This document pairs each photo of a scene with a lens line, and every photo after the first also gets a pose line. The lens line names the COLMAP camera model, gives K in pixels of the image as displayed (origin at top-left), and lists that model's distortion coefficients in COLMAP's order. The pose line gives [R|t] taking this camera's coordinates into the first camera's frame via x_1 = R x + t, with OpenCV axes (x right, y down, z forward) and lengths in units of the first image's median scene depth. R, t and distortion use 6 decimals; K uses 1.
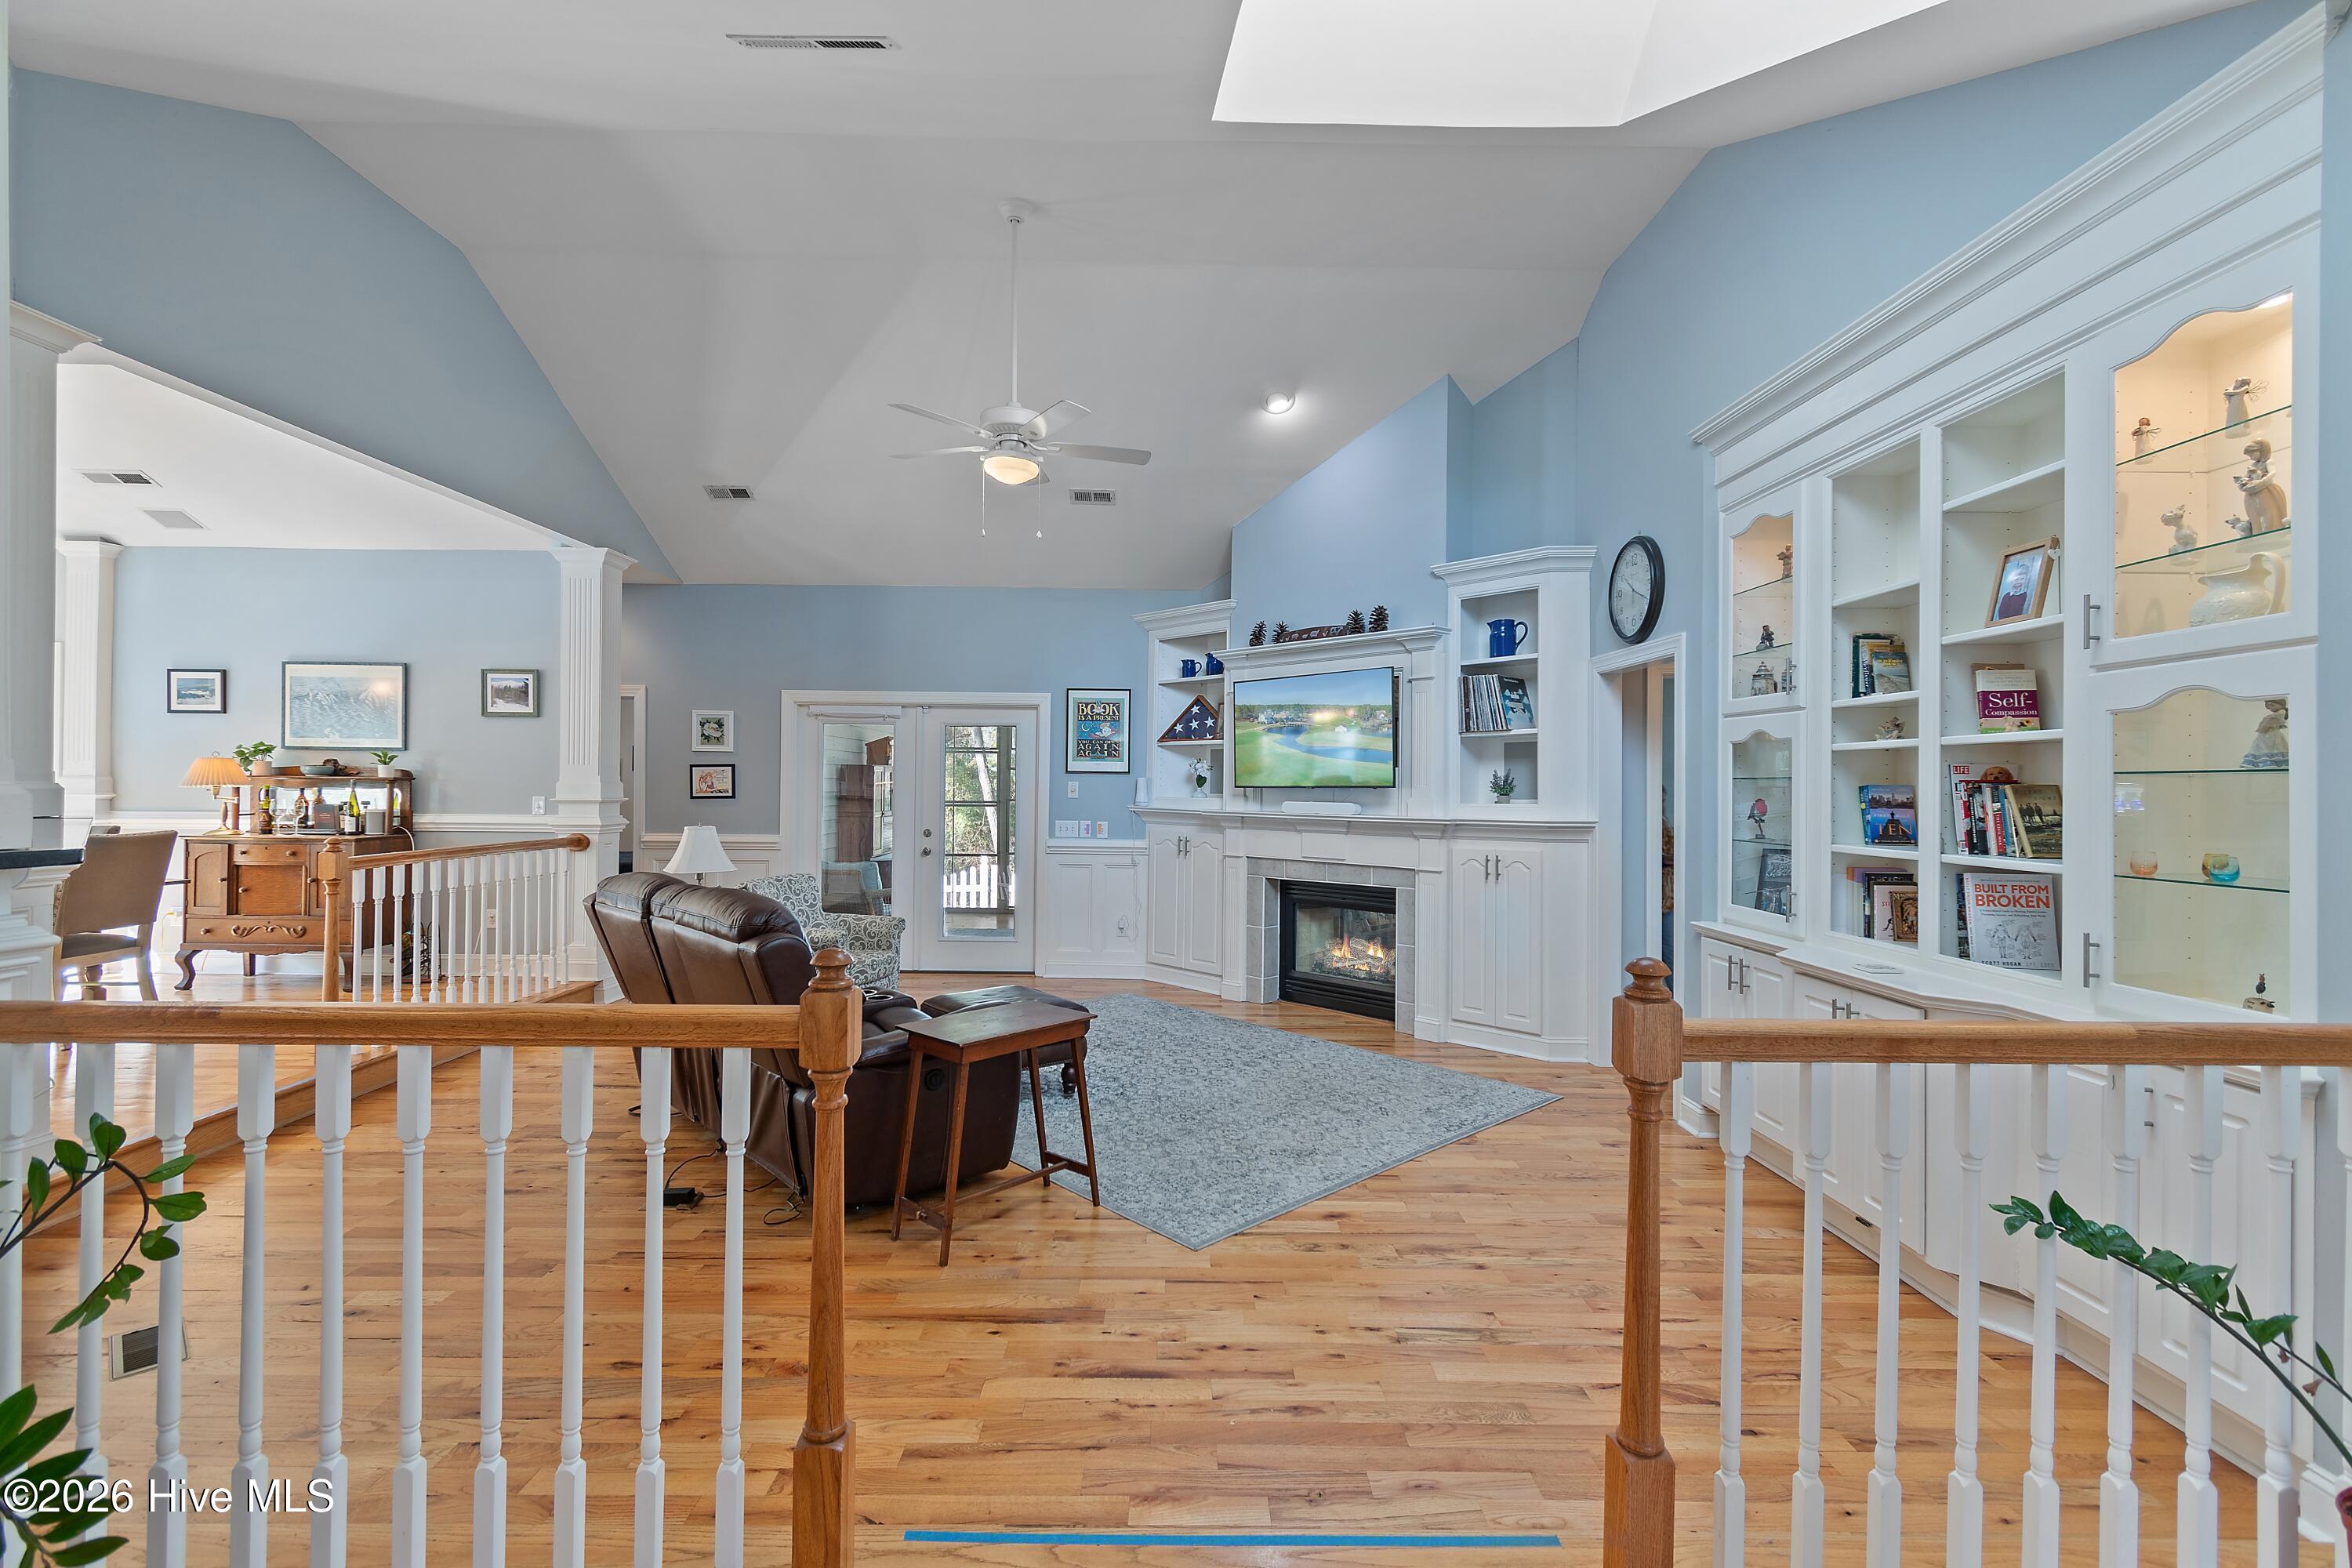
lens RADIAL K [[1033.5, 0, 1170.0], [0, 1033.5, 786.2], [0, 0, 1]] dist [0.003400, -0.000793]
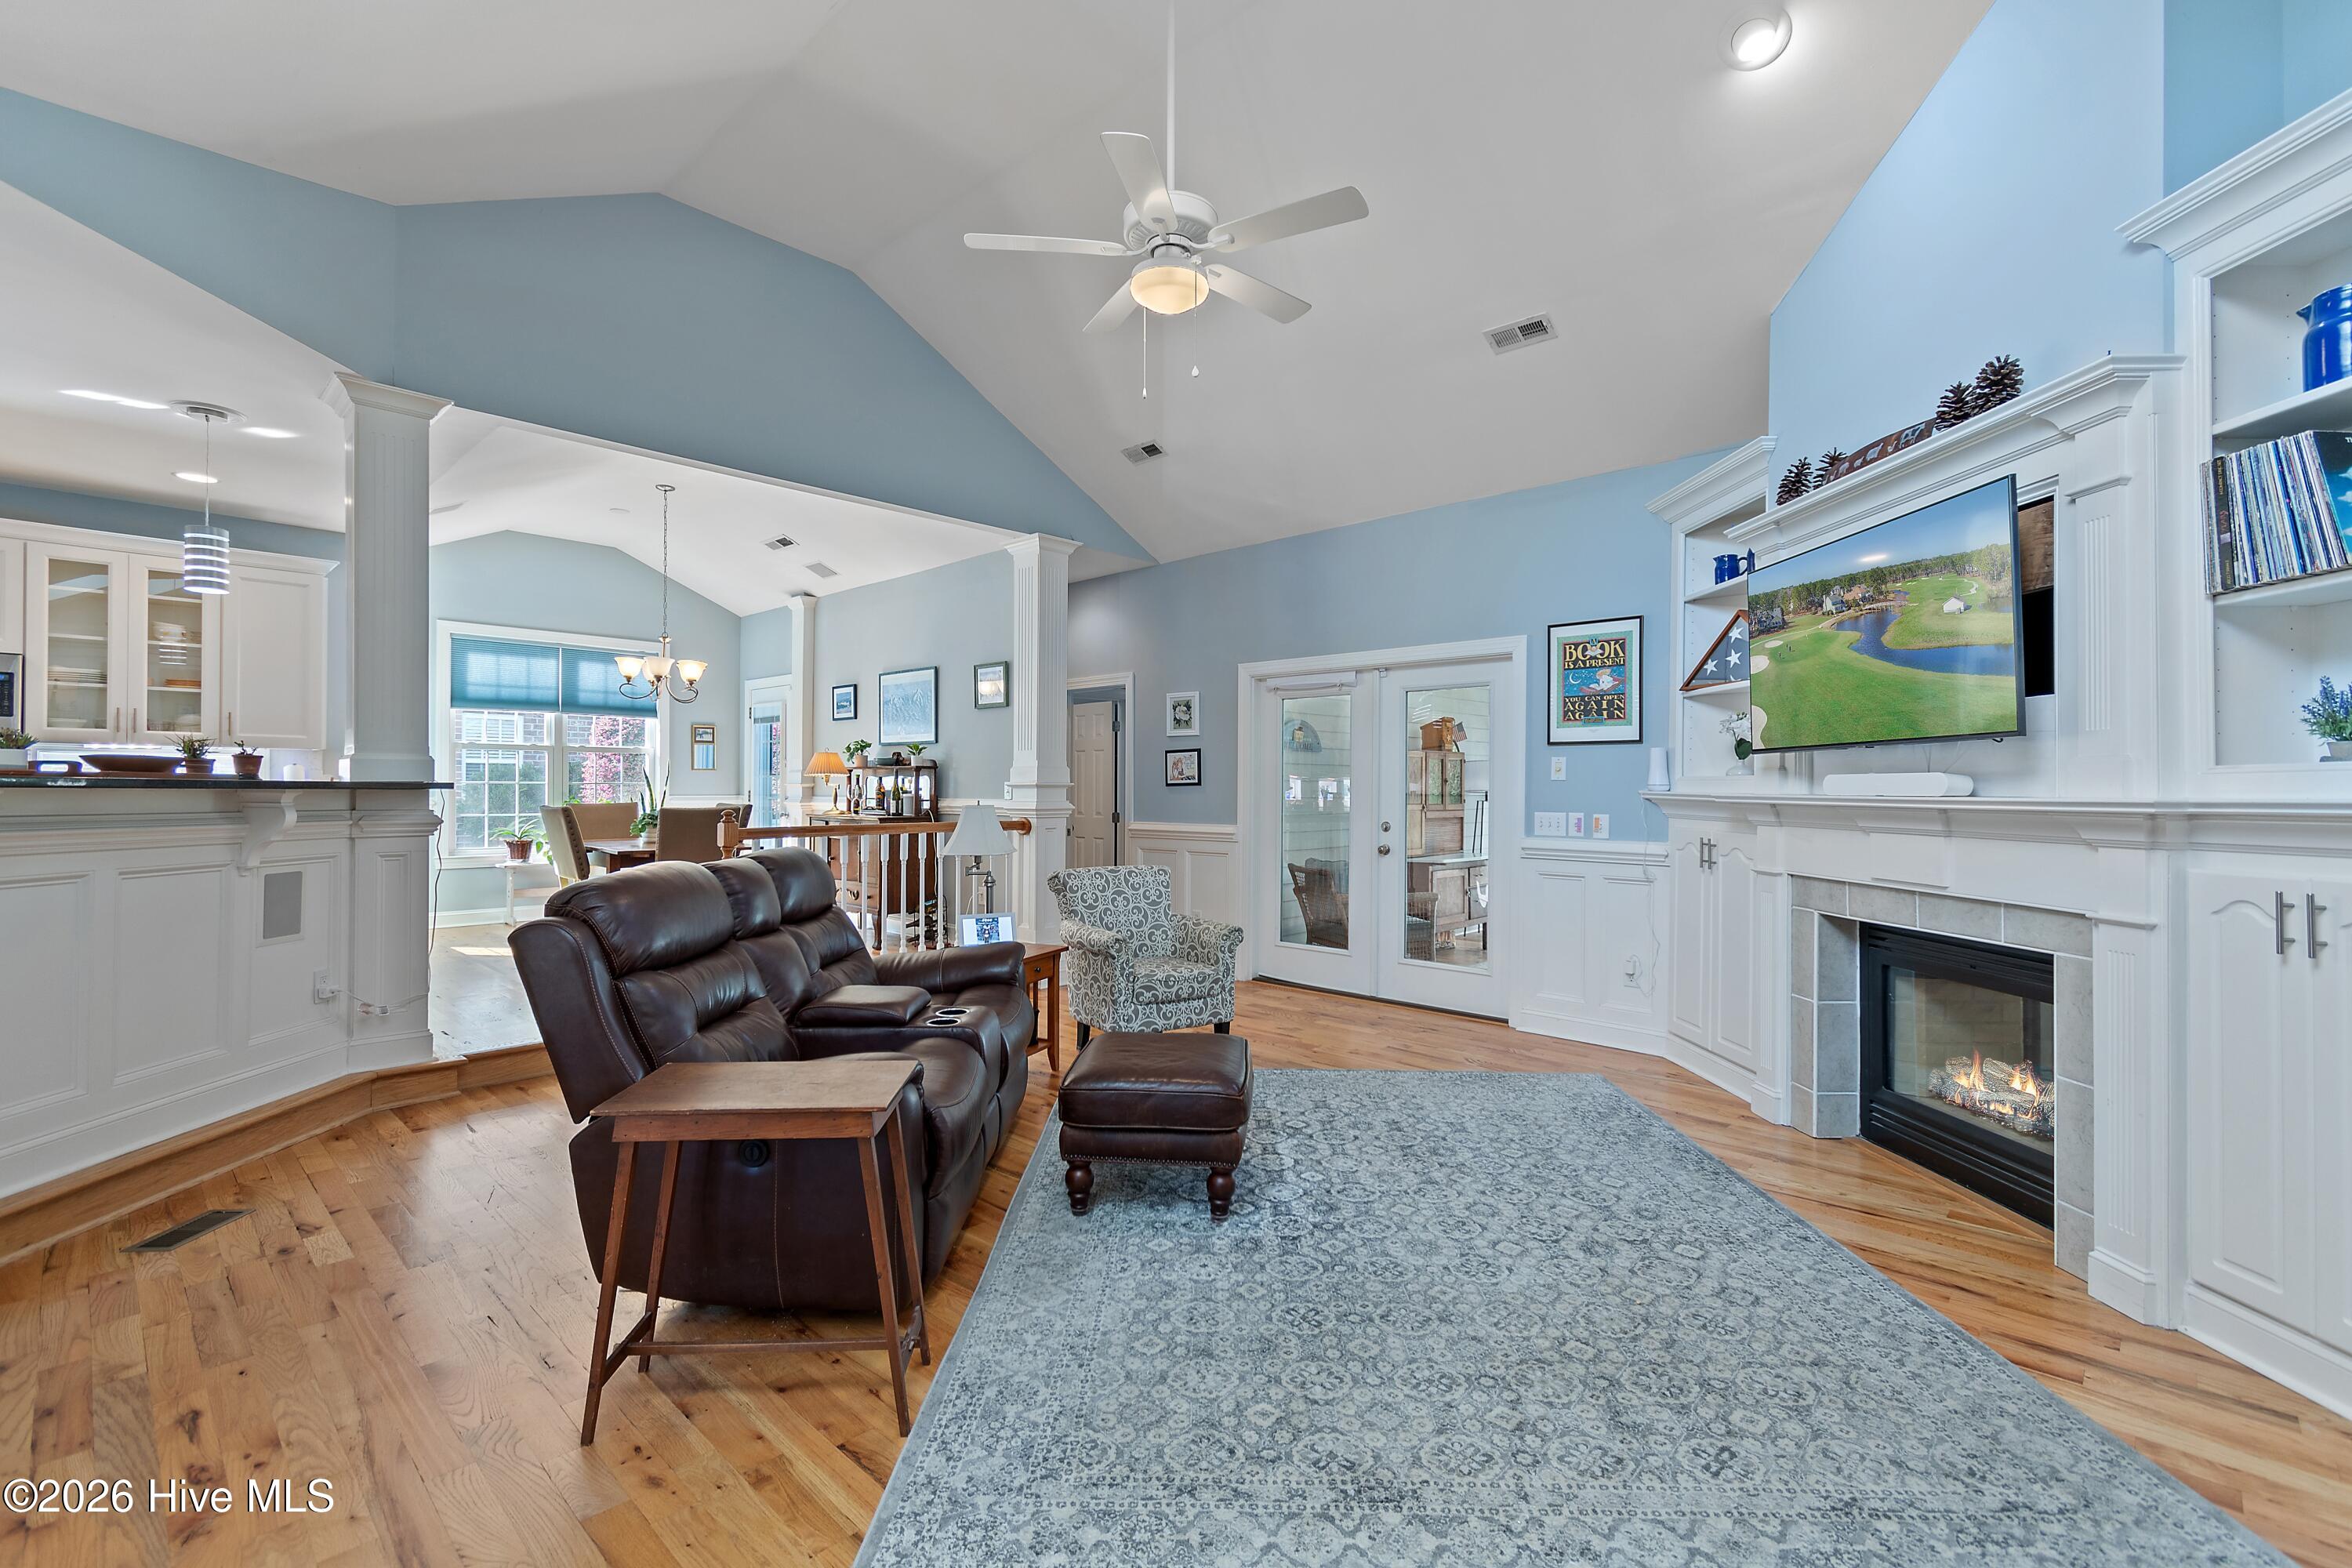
lens RADIAL K [[1030.7, 0, 1170.3], [0, 1030.7, 784.1], [0, 0, 1]] dist [0.004667, -0.003801]
pose [[0.720955, -0.009974, -0.692911, 0.258421], [0.002706, 0.999929, -0.011578, 0.027380], [0.692977, 0.006472, 0.720931, 0.398589]]
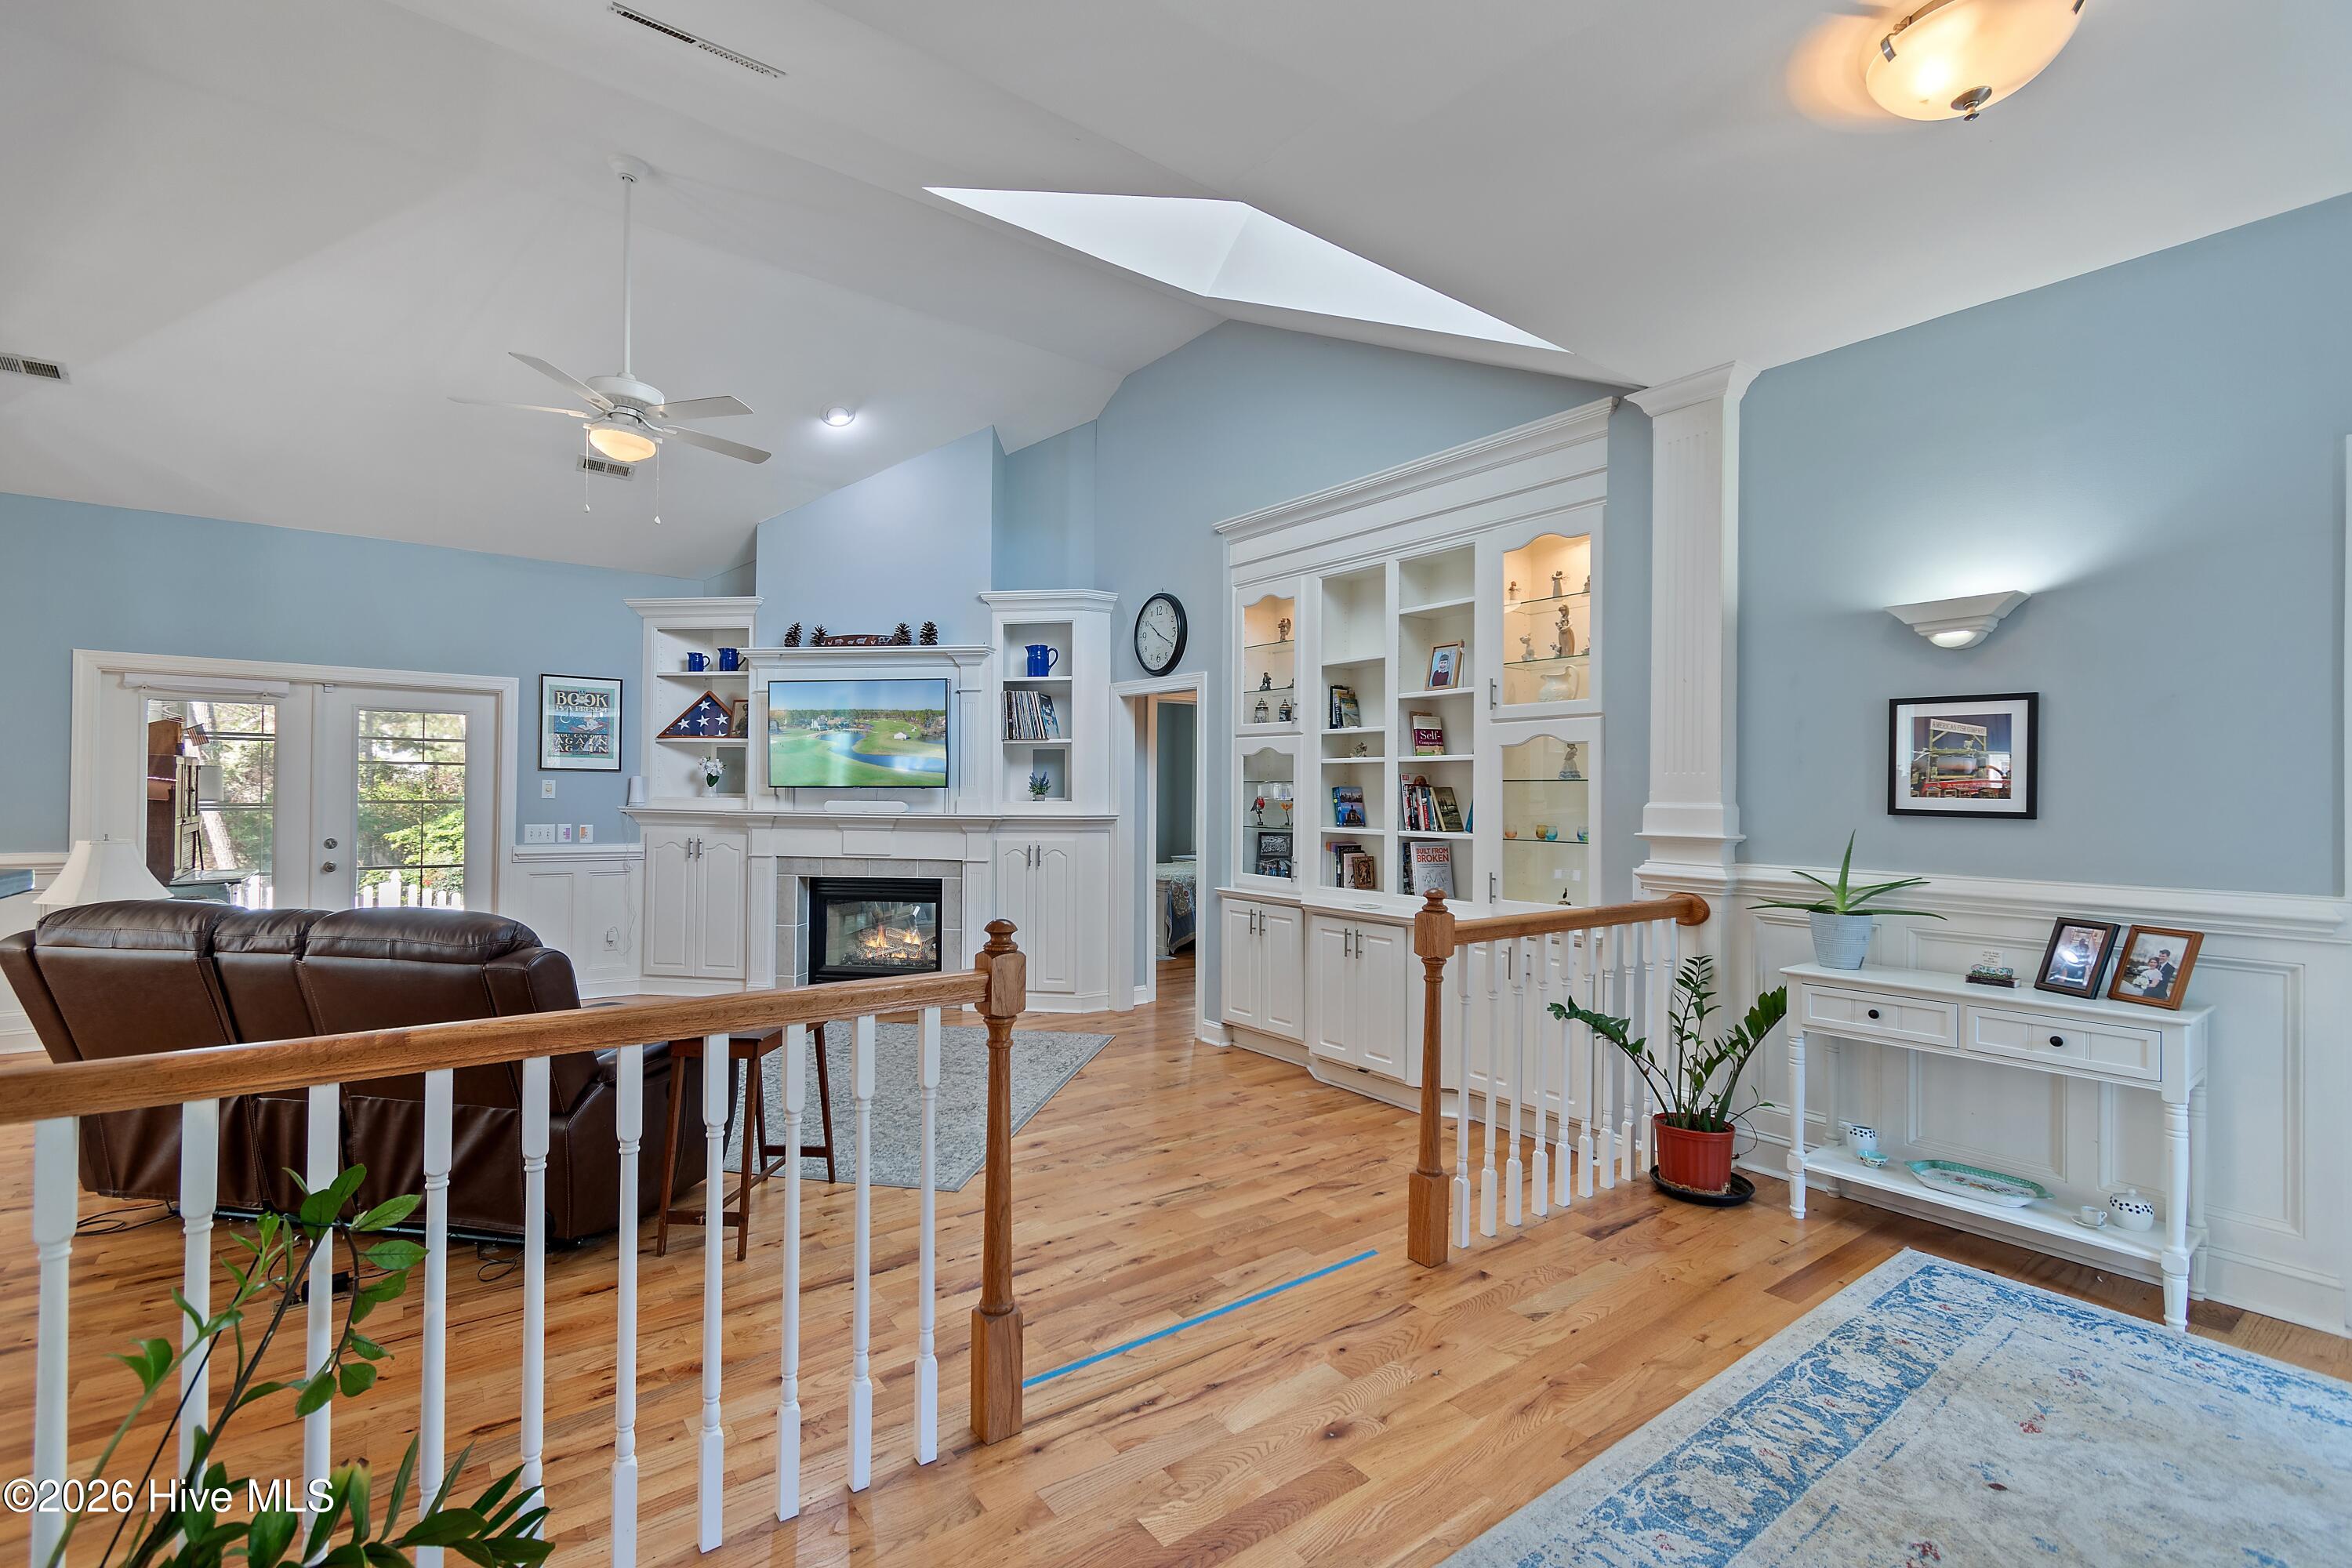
lens RADIAL K [[1033.5, 0, 1170.0], [0, 1033.5, 786.2], [0, 0, 1]] dist [0.003400, -0.000793]
pose [[0.803152, 0.002396, 0.595770, -0.248293], [-0.002860, 0.999996, -0.000166, -0.000701], [-0.595768, -0.001571, 0.803155, -0.032728]]
